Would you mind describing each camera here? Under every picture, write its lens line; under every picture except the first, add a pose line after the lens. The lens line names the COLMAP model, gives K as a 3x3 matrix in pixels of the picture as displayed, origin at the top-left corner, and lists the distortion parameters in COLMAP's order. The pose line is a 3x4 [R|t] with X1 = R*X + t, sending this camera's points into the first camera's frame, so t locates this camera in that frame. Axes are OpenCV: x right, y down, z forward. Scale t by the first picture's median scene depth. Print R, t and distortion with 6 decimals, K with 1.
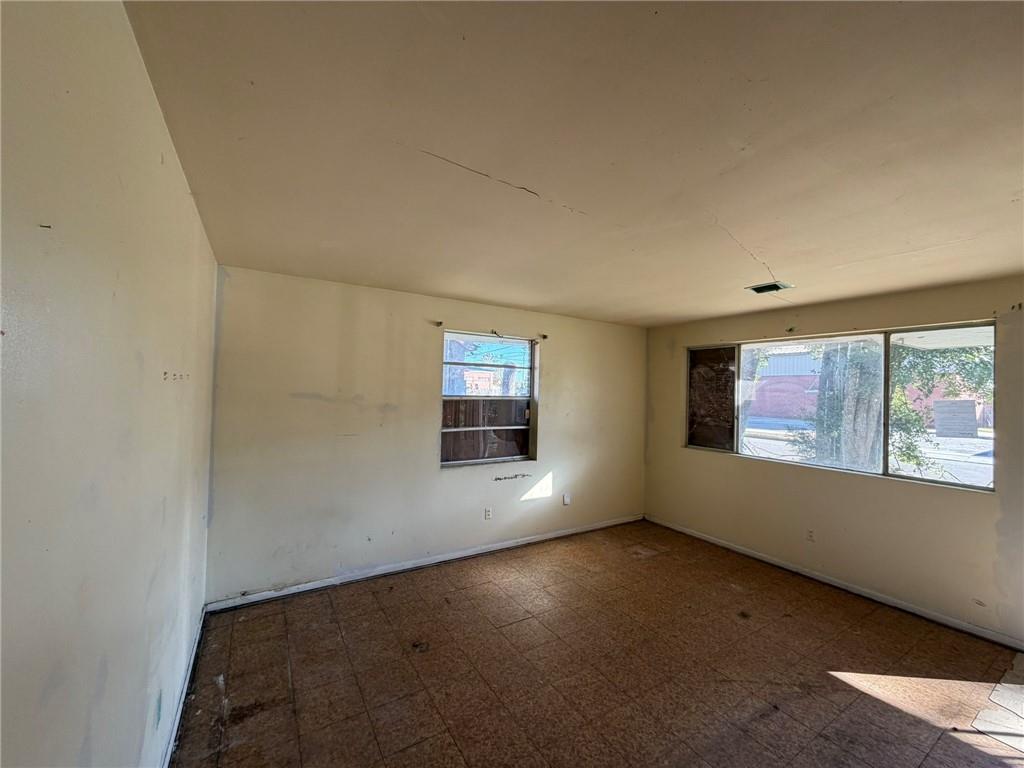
lens RADIAL K [[405.3, 0, 512.0], [0, 405.3, 384.0], [0, 0, 1]] dist [-0.000199, -0.000026]
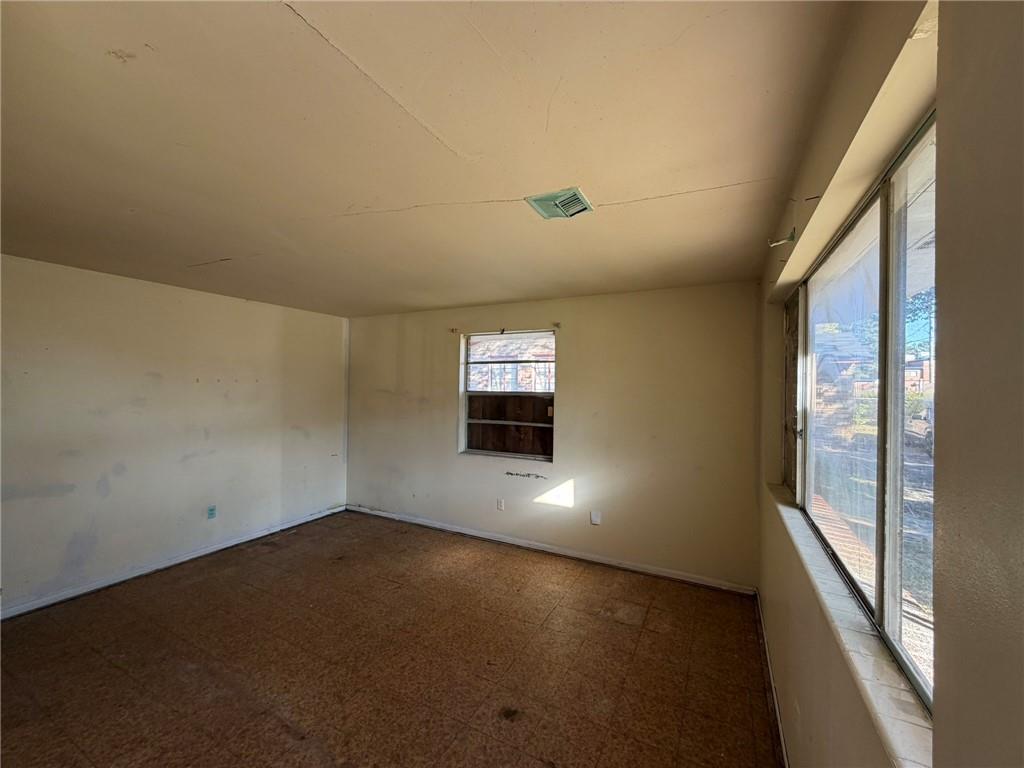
lens RADIAL K [[405.3, 0, 512.0], [0, 405.3, 384.0], [0, 0, 1]] dist [-0.000199, -0.000026]
pose [[0.518285, -0.022973, -0.854899, 0.835668], [0.011518, 0.999736, -0.019882, 0.030289], [0.855130, 0.000458, 0.518413, 0.474964]]
